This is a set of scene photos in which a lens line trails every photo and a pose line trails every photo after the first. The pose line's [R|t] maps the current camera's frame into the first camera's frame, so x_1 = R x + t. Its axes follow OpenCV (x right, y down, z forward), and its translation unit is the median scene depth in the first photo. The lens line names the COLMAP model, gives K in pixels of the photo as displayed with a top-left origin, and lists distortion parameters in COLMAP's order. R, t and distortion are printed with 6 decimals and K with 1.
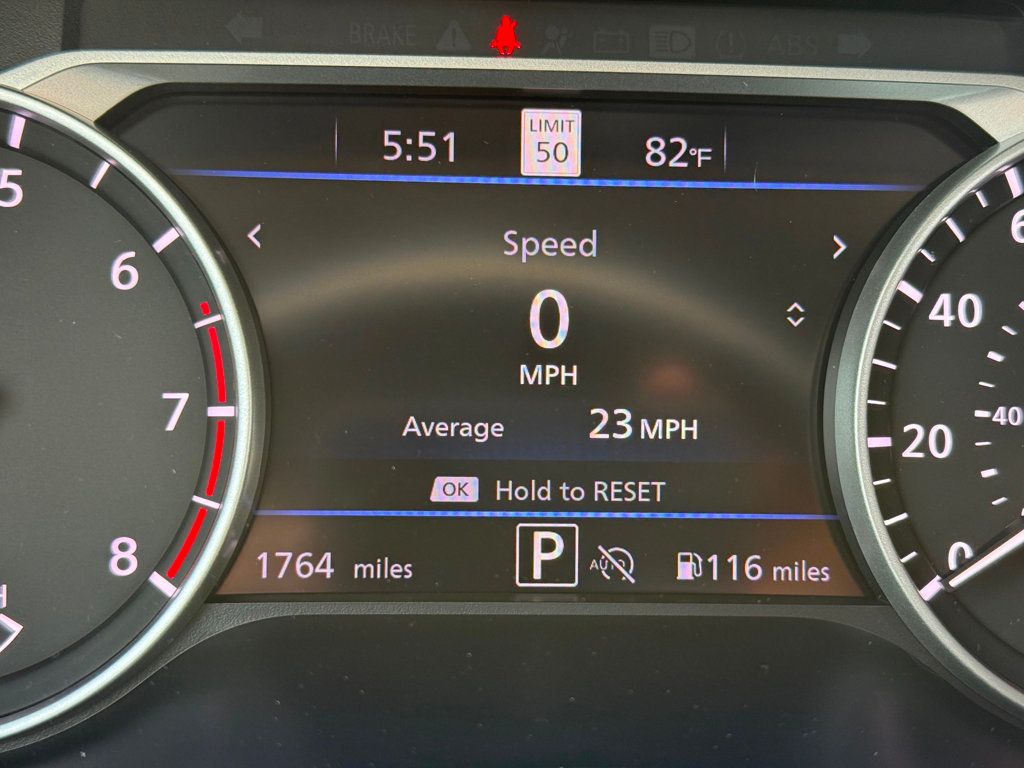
lens RADIAL K [[1473.7, 0, 507.7], [0, 1473.7, 385.2], [0, 0, 1]] dist [0.106374, -0.003225]
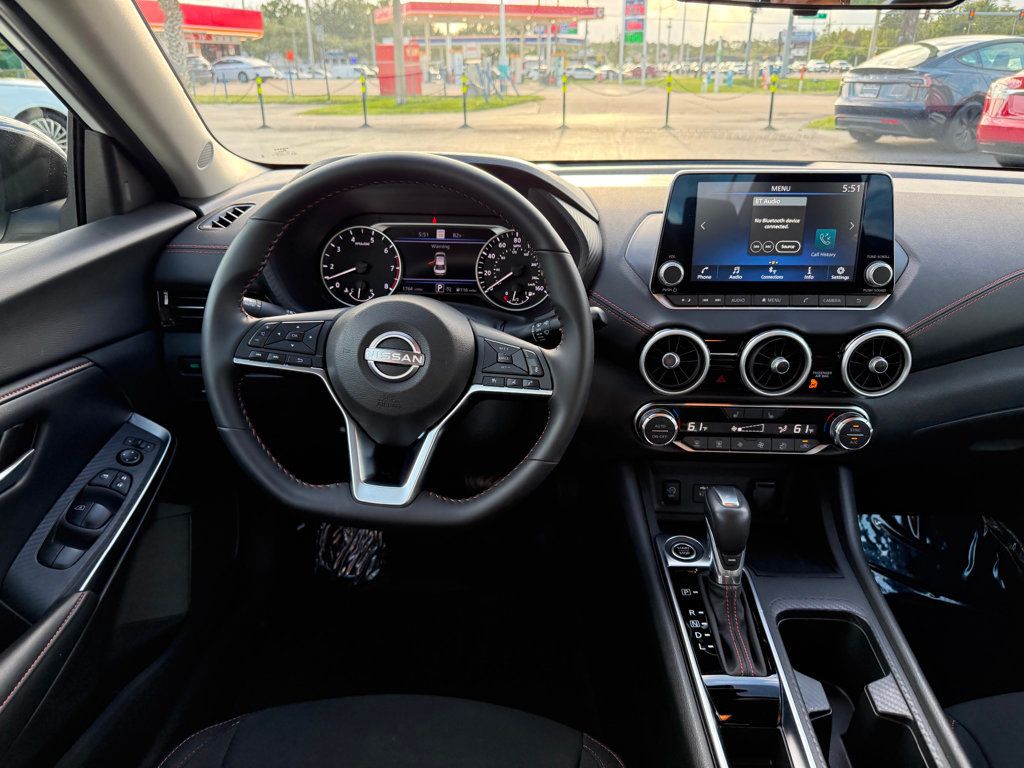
lens RADIAL K [[714.9, 0, 516.1], [0, 714.9, 384.6], [0, 0, 1]] dist [0.101268, -0.163672]
pose [[0.996484, 0.010300, -0.083145, 0.756268], [-0.007221, 0.999280, 0.037243, 0.485816], [0.083469, -0.036511, 0.995841, -2.776034]]
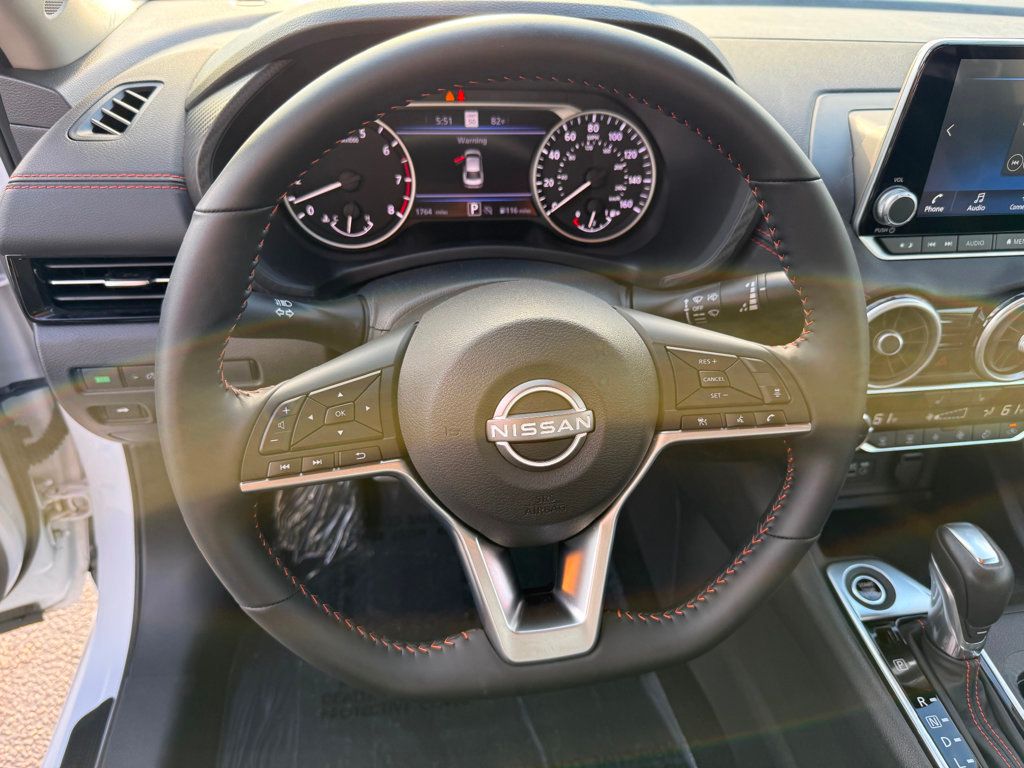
lens RADIAL K [[715.0, 0, 513.7], [0, 715.0, 386.6], [0, 0, 1]] dist [0.059259, -0.109077]
pose [[0.994495, -0.051628, 0.091179, -0.094039], [0.023137, 0.956906, 0.289473, -0.008540], [-0.102195, -0.285770, 0.952833, -1.514300]]
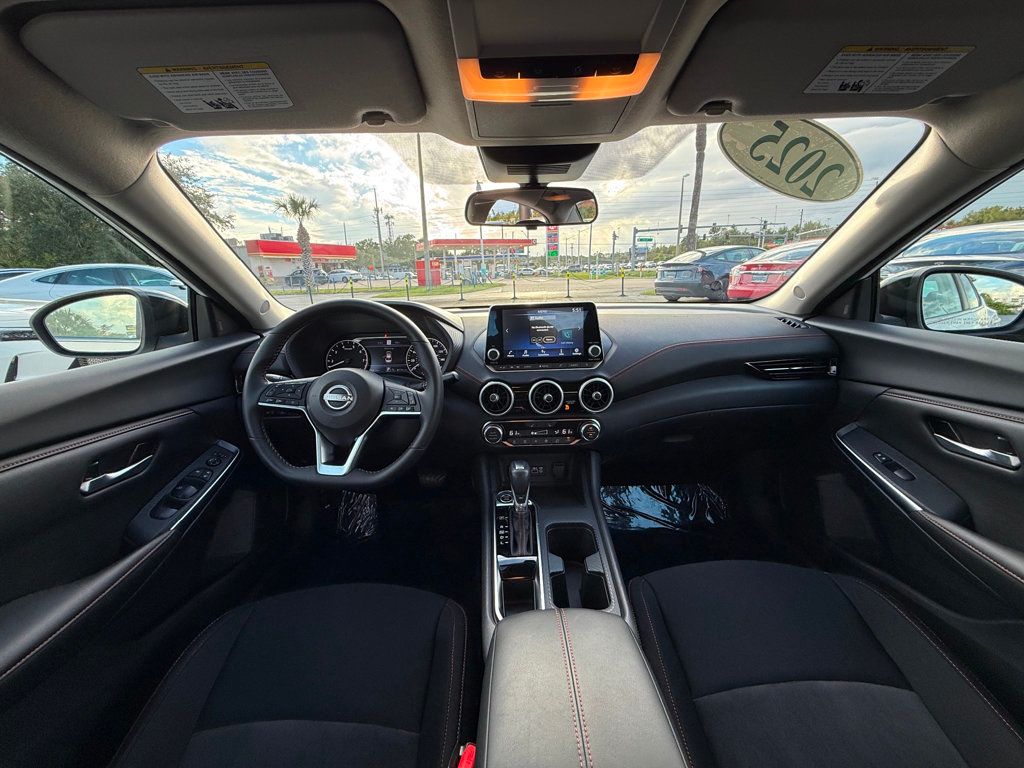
lens RADIAL K [[403.9, 0, 508.7], [0, 403.9, 384.5], [0, 0, 1]] dist [0.000171, 0.000085]
pose [[0.997693, -0.040383, -0.054565, 1.477401], [0.034868, 0.994527, -0.098494, 0.720257], [0.058243, 0.096364, 0.993641, -3.012489]]
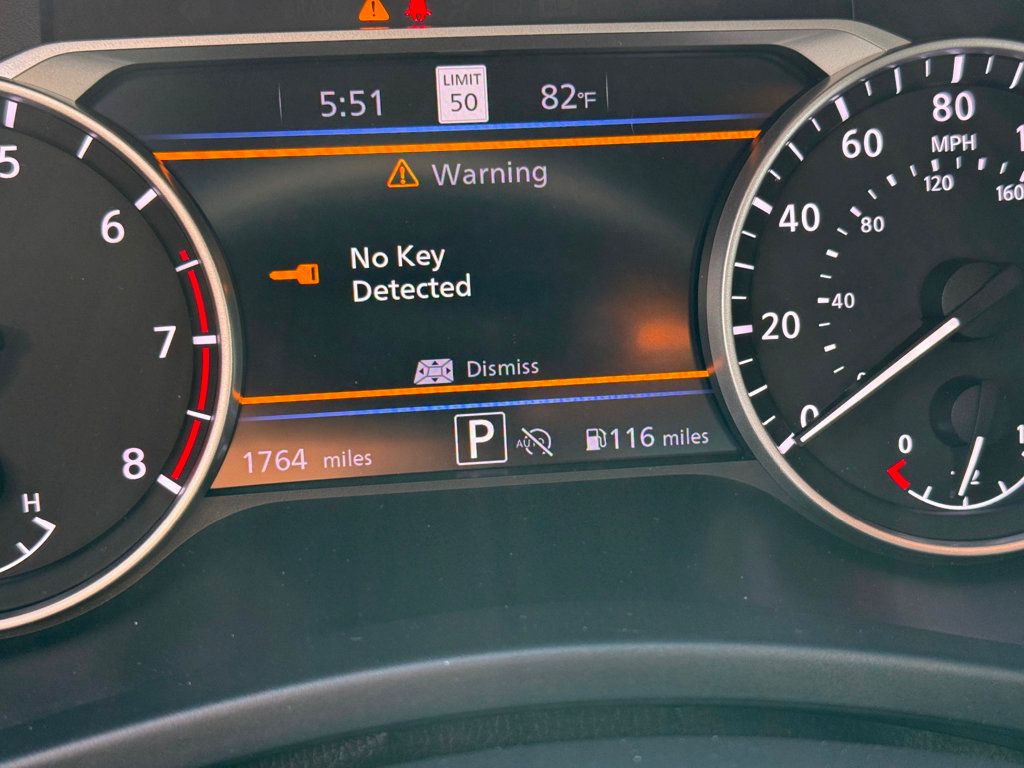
lens RADIAL K [[1473.7, 0, 507.7], [0, 1473.7, 385.2], [0, 0, 1]] dist [0.106374, -0.003225]
pose [[0.995903, -0.065848, 0.061974, -0.024003], [0.059507, 0.993294, 0.099121, -0.049091], [-0.068085, -0.095027, 0.993144, -0.213901]]
